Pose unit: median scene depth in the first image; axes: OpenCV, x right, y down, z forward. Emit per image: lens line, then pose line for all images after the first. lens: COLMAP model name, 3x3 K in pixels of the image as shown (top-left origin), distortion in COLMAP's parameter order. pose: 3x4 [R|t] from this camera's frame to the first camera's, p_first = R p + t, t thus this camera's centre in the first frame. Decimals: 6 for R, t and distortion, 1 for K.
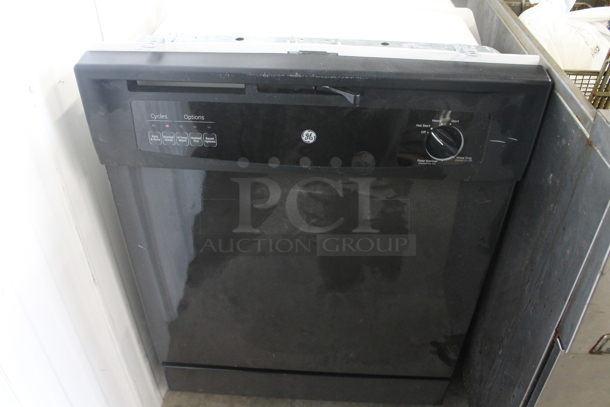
lens RADIAL K [[525.1, 0, 305.8], [0, 525.1, 203.2], [0, 0, 1]] dist [-0.168169, 0.120795]
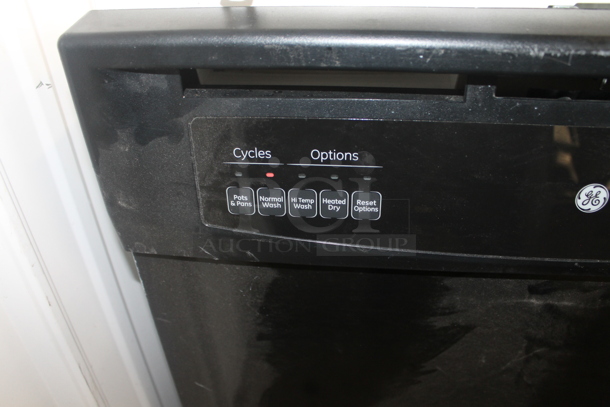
lens RADIAL K [[525.1, 0, 306.3], [0, 525.1, 207.8], [0, 0, 1]] dist [-0.168169, 0.120795]
pose [[0.998309, -0.009356, -0.057374, -0.209956], [0.007373, 0.999371, -0.034677, -0.104645], [0.057662, 0.034196, 0.997750, 0.550558]]
